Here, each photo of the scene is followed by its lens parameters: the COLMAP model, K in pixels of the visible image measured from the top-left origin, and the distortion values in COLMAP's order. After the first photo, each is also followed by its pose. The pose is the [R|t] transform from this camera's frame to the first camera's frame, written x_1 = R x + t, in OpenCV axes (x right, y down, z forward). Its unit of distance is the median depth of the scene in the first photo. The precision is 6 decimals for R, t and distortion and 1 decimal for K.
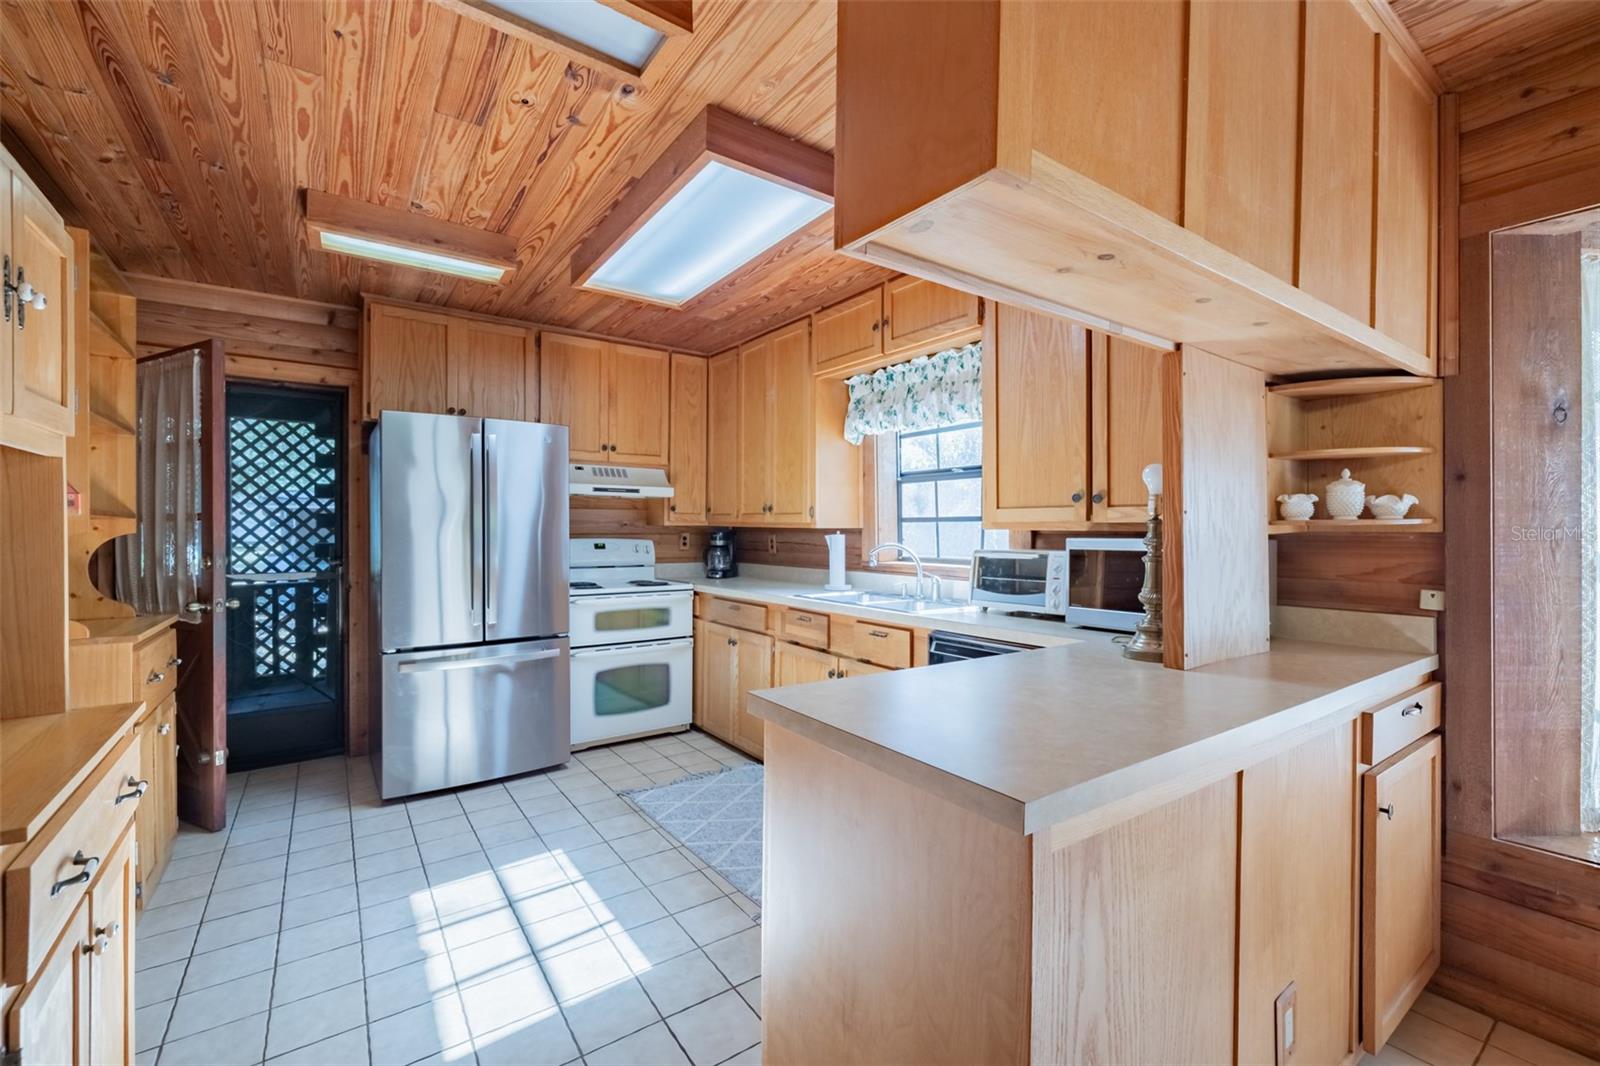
lens RADIAL K [[672.7, 0, 789.8], [0, 672.7, 532.8], [0, 0, 1]] dist [-0.000425, -0.000270]
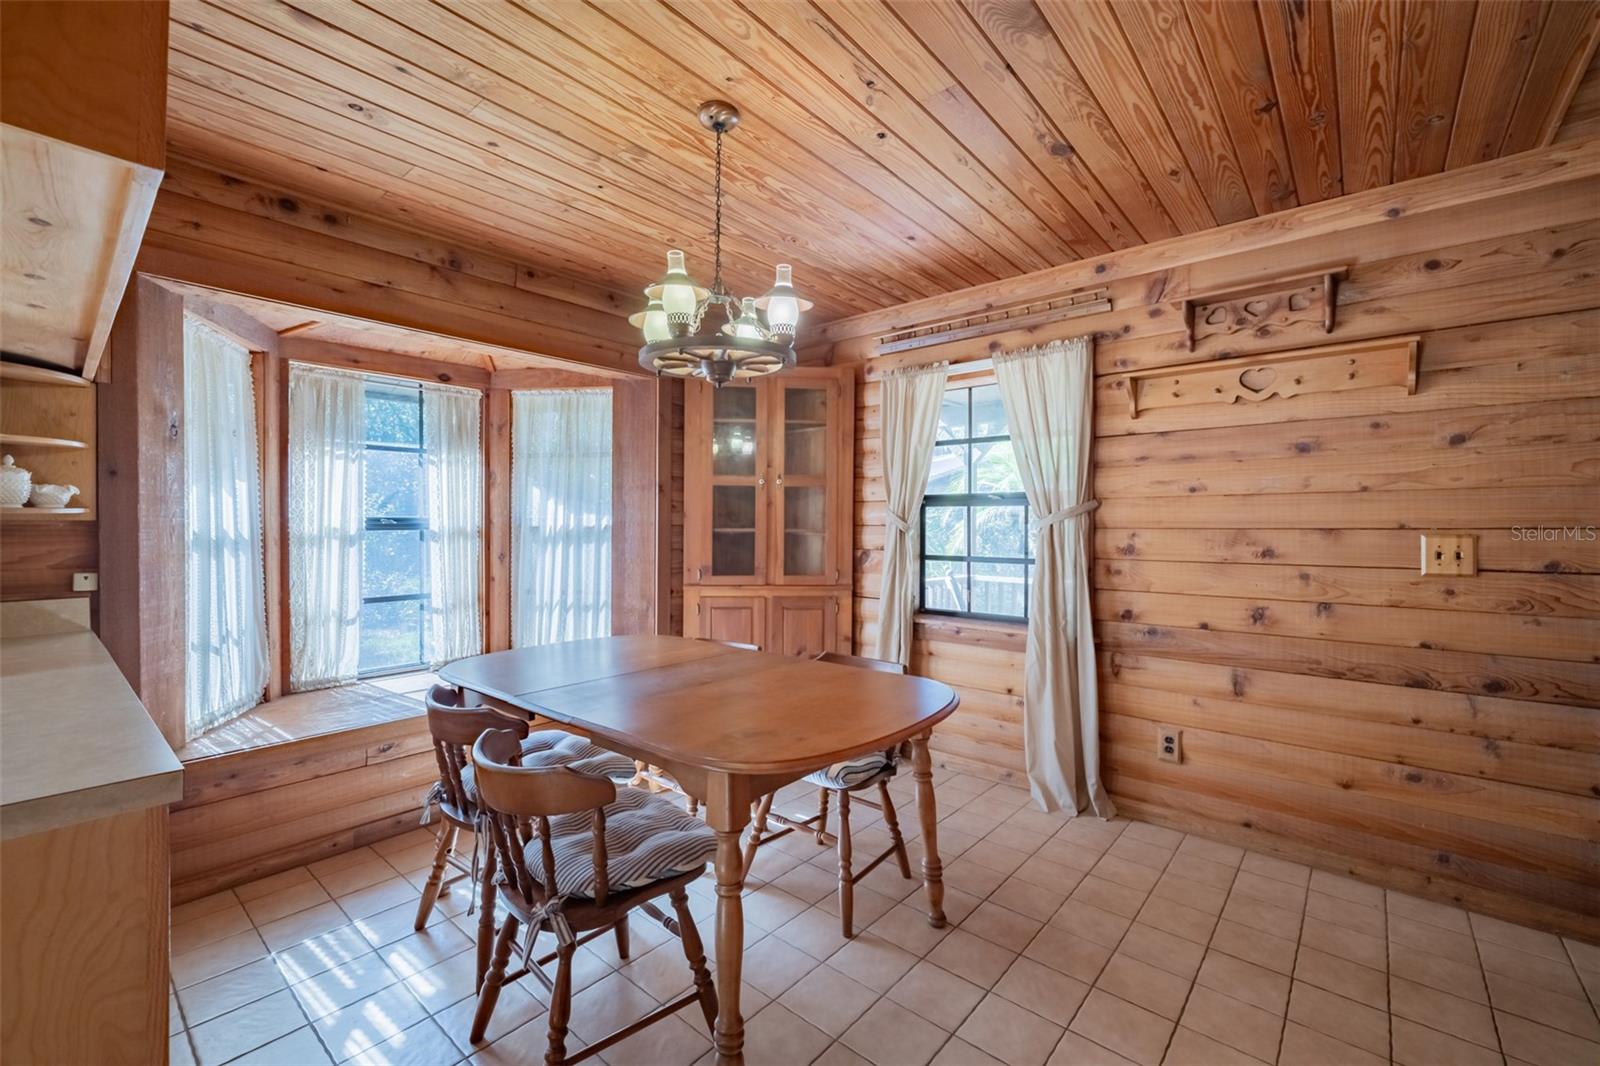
lens RADIAL K [[672.7, 0, 805.4], [0, 672.7, 530.5], [0, 0, 1]] dist [-0.000425, -0.000270]
pose [[-0.259631, -0.013314, 0.965616, -0.229586], [-0.000742, 0.999907, 0.013587, -0.000017], [-0.965708, 0.002812, -0.259617, 0.080137]]
